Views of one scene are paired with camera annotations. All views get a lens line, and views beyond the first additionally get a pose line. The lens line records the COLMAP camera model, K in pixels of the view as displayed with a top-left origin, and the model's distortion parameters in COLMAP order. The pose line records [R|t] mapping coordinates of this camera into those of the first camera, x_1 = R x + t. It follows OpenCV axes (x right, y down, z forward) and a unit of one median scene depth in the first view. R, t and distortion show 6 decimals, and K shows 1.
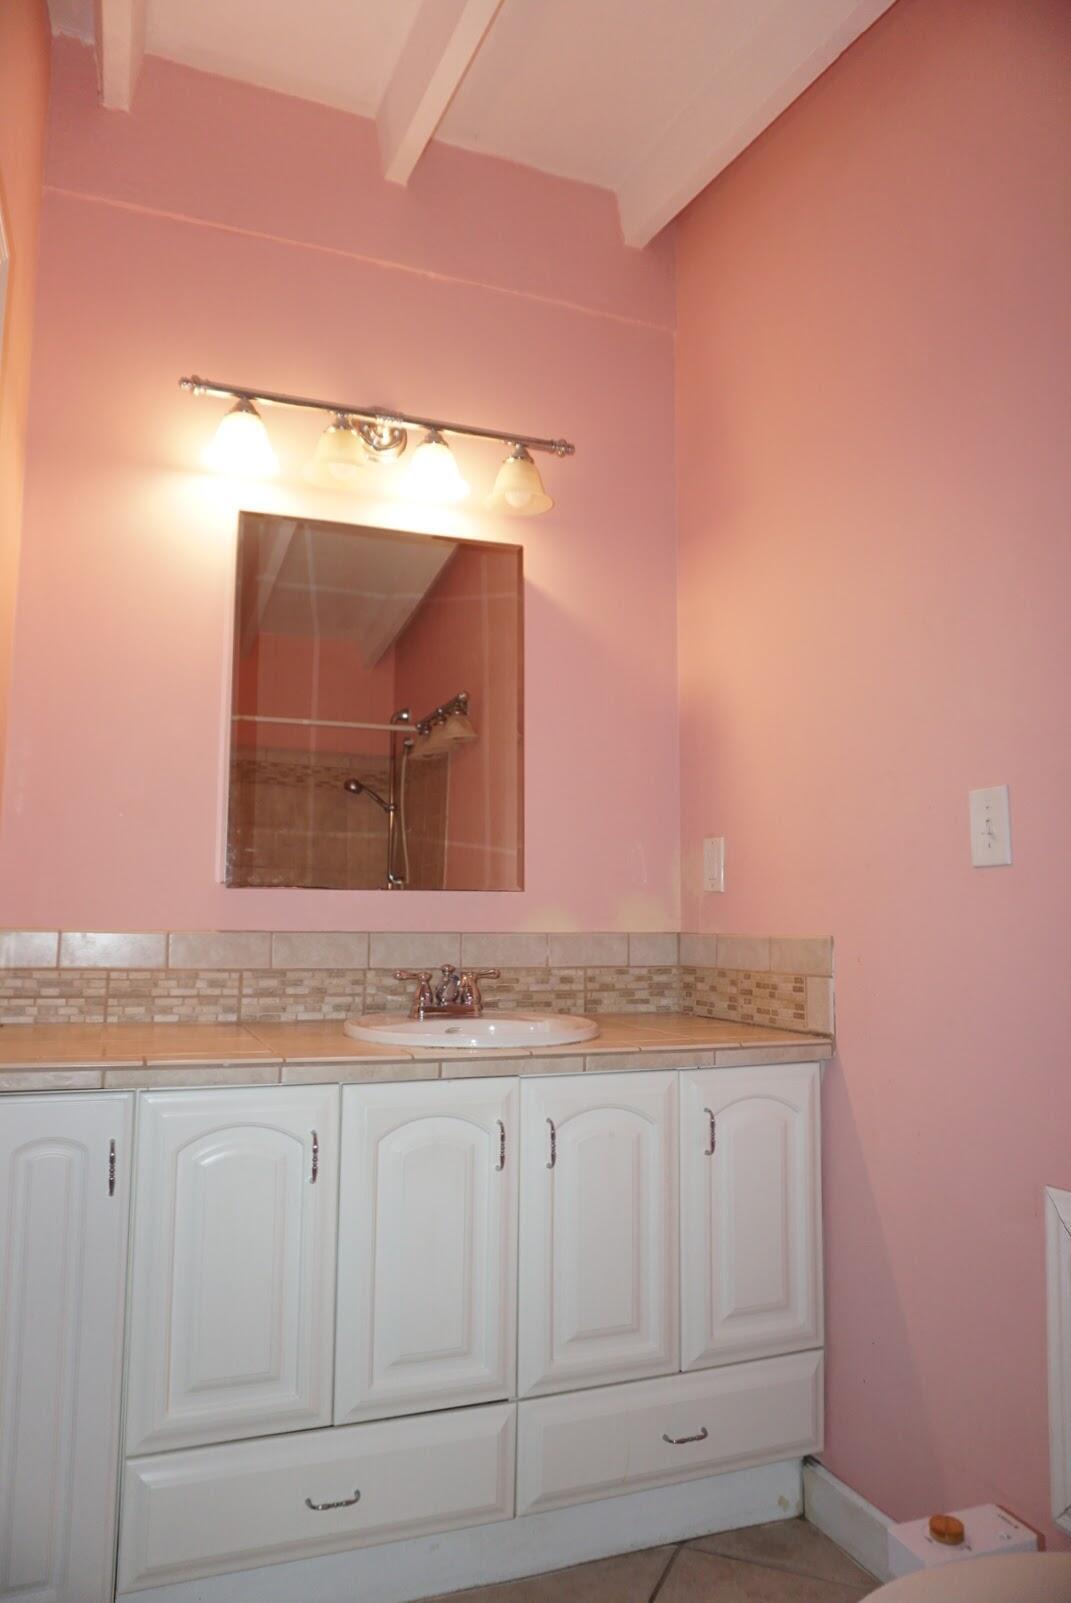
lens RADIAL K [[1143.2, 0, 535.8], [0, 1143.2, 801.6], [0, 0, 1]] dist [-0.044395, 0.010752]
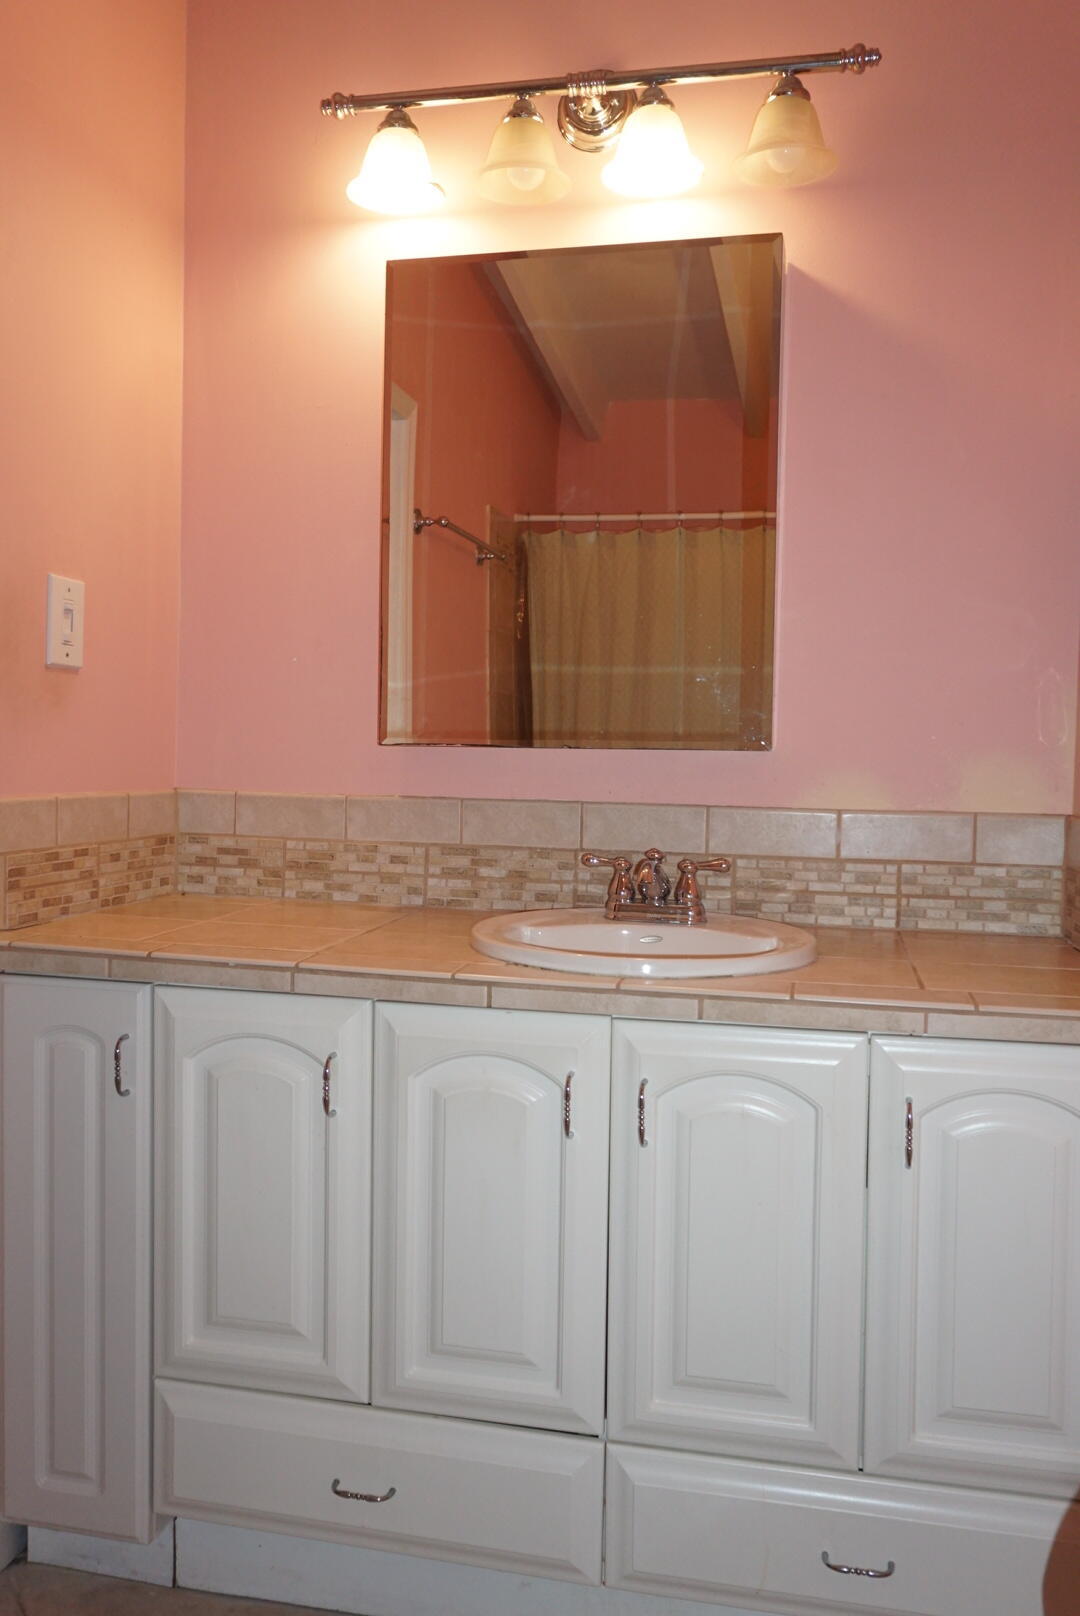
lens RADIAL K [[1383.6, 0, 539.7], [0, 1383.6, 807.6], [0, 0, 1]] dist [-0.010444, 0.000140]
pose [[0.815261, 0.035807, -0.577985, 0.379251], [0.048892, 0.990267, 0.130312, -0.004344], [0.577026, -0.134497, 0.805575, 0.243438]]
